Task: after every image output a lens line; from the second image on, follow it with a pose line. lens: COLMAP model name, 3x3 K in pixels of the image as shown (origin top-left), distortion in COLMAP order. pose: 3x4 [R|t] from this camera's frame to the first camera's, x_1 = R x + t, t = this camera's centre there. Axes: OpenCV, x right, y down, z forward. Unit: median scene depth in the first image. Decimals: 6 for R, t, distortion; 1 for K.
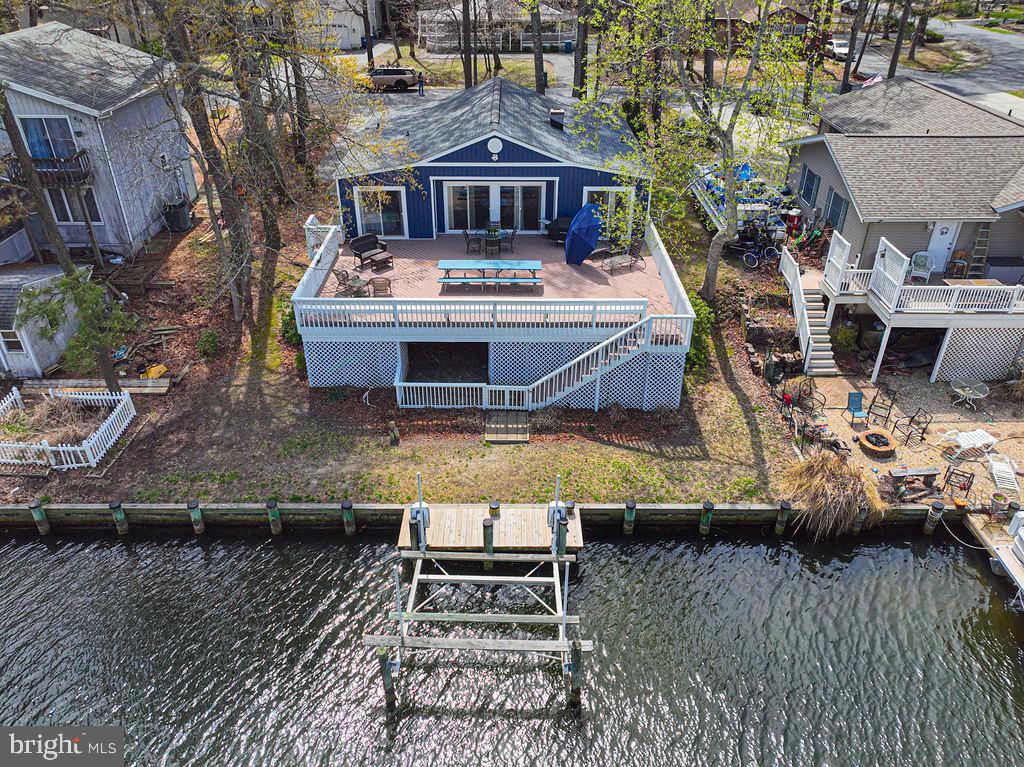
lens RADIAL K [[755.1, 0, 510.7], [0, 755.1, 381.6], [0, 0, 1]] dist [-0.003402, 0.015713]
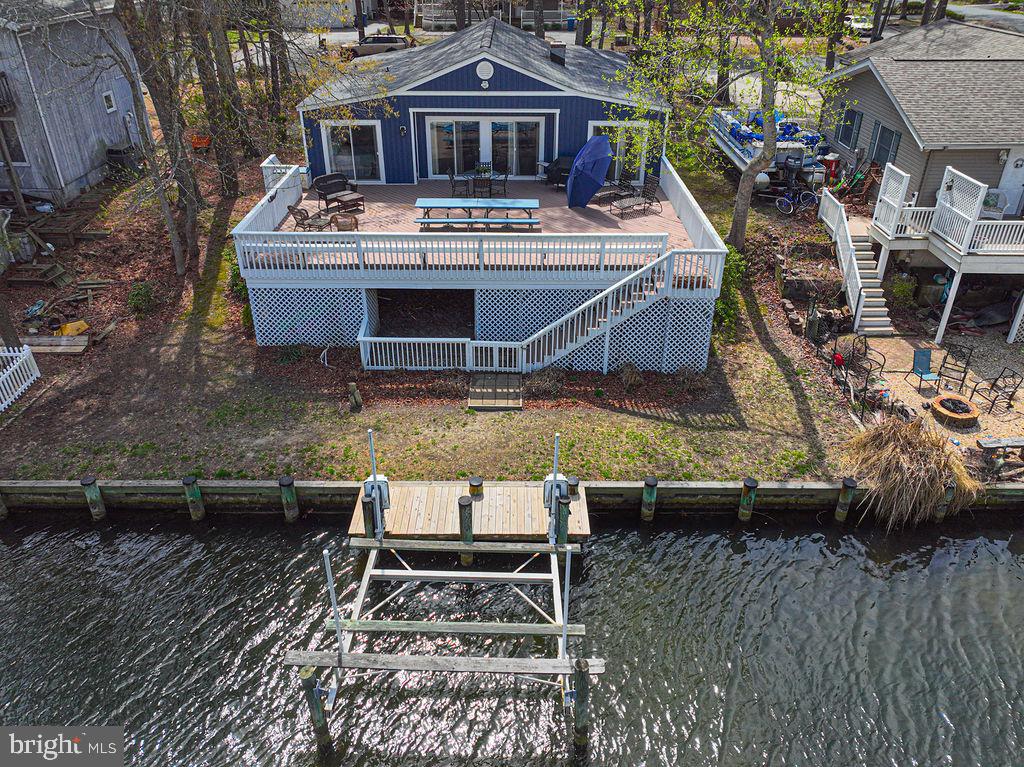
lens RADIAL K [[755.1, 0, 515.1], [0, 755.1, 360.5], [0, 0, 1]] dist [-0.003402, 0.015713]
pose [[0.999999, 0.001419, 0.000474, 0.015505], [-0.001395, 0.998902, -0.046818, 0.063313], [-0.000540, 0.046817, 0.998903, 0.183120]]
